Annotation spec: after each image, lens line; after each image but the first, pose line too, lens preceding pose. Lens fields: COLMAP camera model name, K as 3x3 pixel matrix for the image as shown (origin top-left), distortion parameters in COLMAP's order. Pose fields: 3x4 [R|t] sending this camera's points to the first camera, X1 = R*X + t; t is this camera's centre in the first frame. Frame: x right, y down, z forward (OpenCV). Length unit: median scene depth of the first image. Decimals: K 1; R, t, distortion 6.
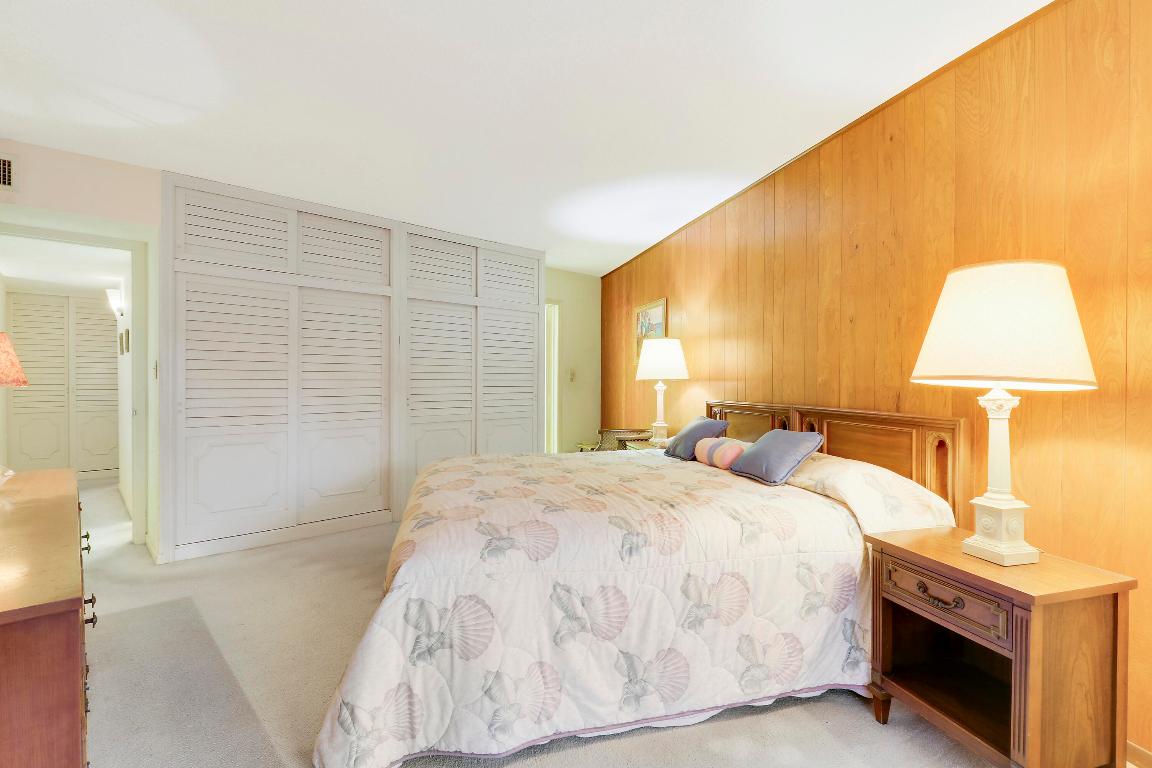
lens RADIAL K [[546.1, 0, 576.0], [0, 546.1, 384.0], [0, 0, 1]] dist [-0.000199, -0.000050]
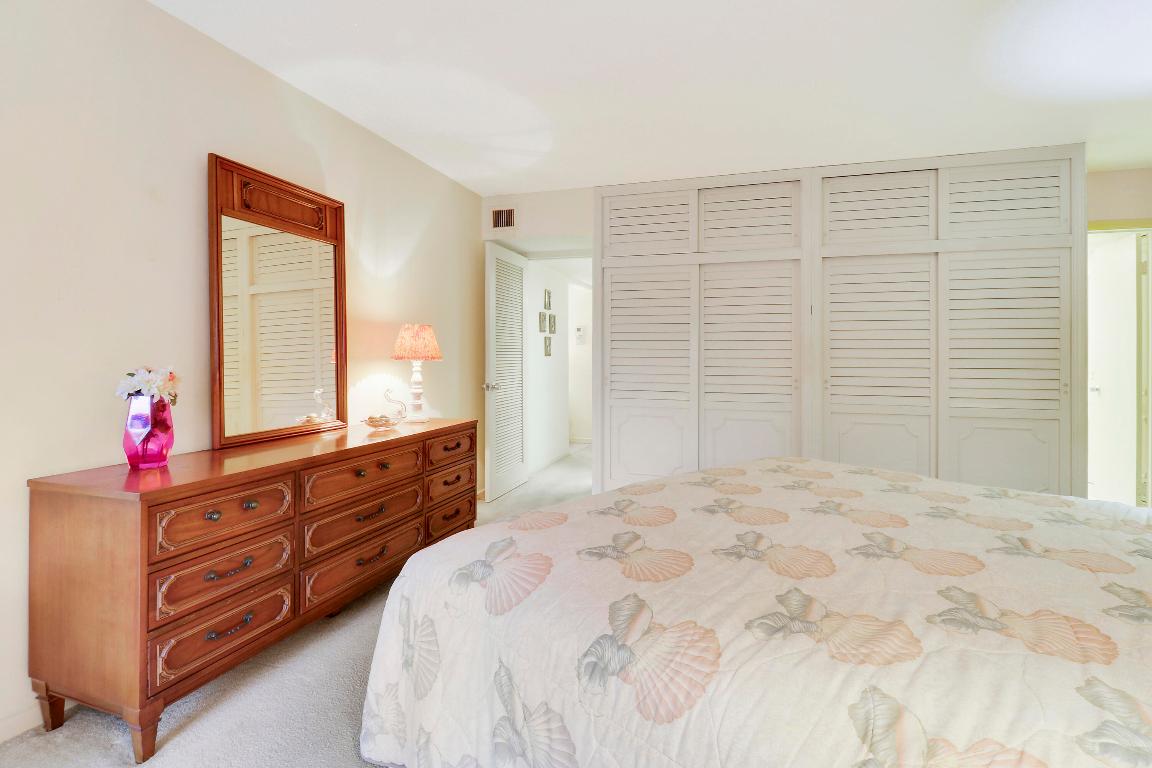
lens RADIAL K [[544.8, 0, 576.9], [0, 544.8, 346.5], [0, 0, 1]] dist [0.001284, -0.022169]
pose [[0.478847, -0.020155, -0.877667, 0.290164], [-0.008503, 0.999583, -0.027594, 0.001662], [0.877857, 0.020676, 0.478476, 0.370949]]
